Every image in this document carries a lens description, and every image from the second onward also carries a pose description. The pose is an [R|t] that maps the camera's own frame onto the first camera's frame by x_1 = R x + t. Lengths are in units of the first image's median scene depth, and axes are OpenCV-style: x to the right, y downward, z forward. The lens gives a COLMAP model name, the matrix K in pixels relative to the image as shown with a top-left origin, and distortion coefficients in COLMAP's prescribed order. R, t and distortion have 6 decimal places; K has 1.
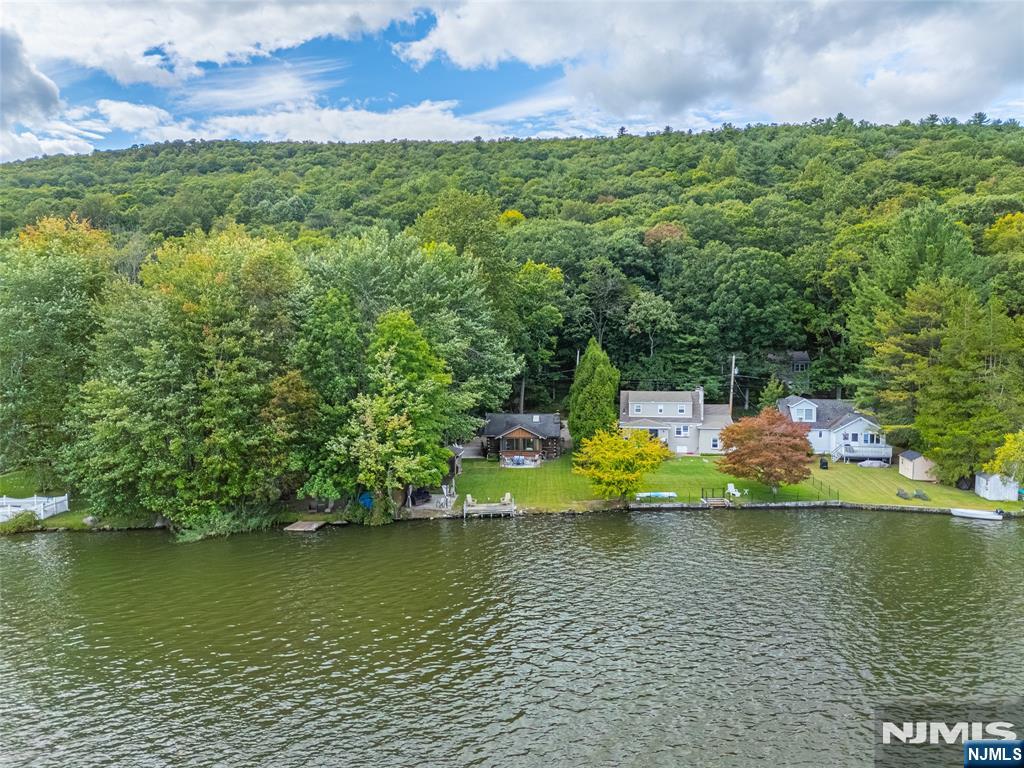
lens RADIAL K [[740.4, 0, 512.6], [0, 740.4, 387.9], [0, 0, 1]] dist [0.108277, -0.143353]
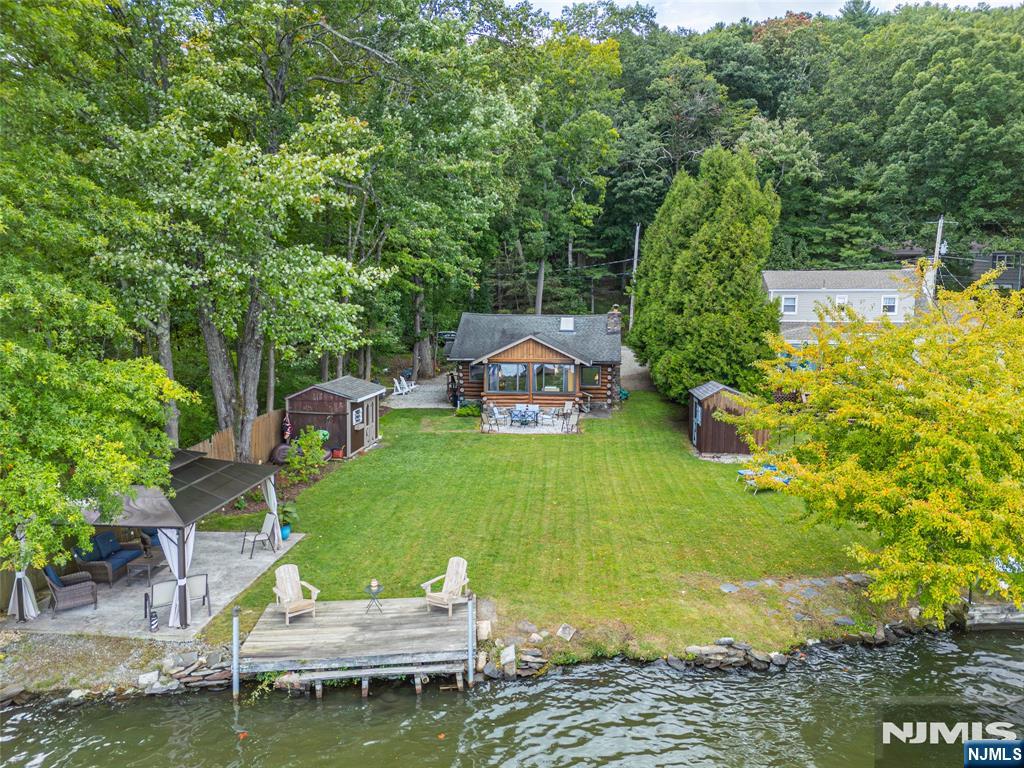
lens RADIAL K [[742.1, 0, 512.0], [0, 742.1, 384.0], [0, 0, 1]] dist [0.078763, -0.070148]
pose [[0.999447, 0.008438, -0.032168, 0.012960], [-0.006403, 0.998003, 0.062849, 0.050277], [0.032634, -0.062608, 0.997504, 0.542064]]
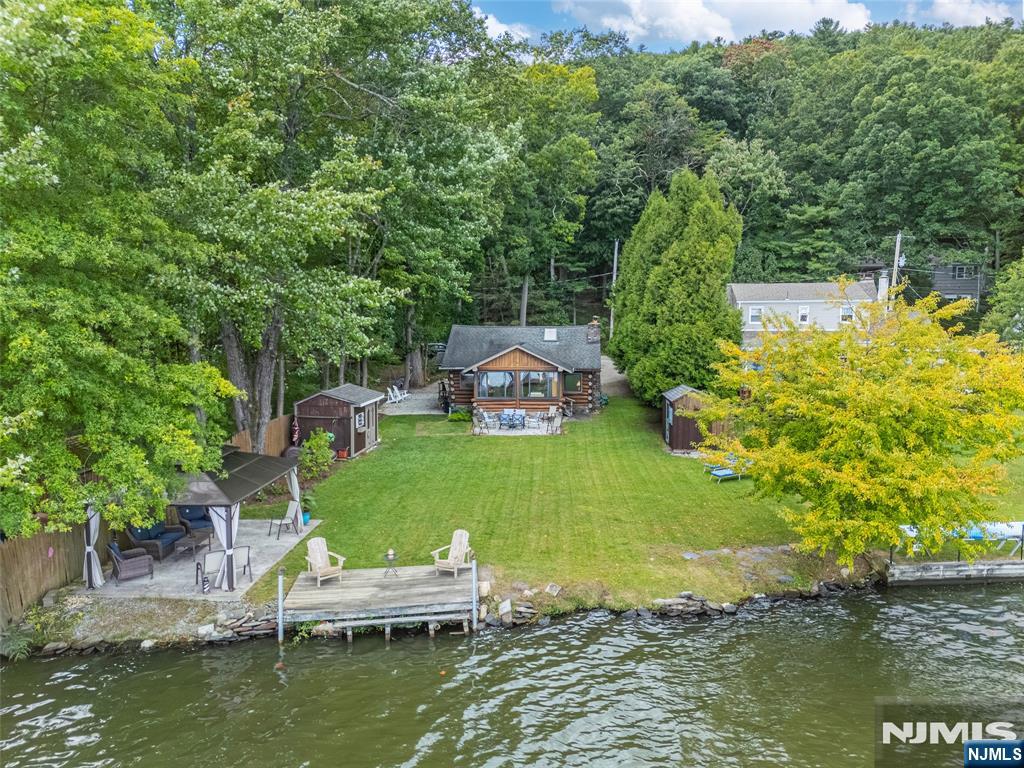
lens RADIAL K [[742.1, 0, 512.0], [0, 742.1, 384.0], [0, 0, 1]] dist [0.078763, -0.070148]
pose [[0.999945, -0.002557, -0.010178, 0.011404], [0.003021, 0.998944, 0.045835, 0.051979], [0.010050, -0.045864, 0.998897, 0.510411]]
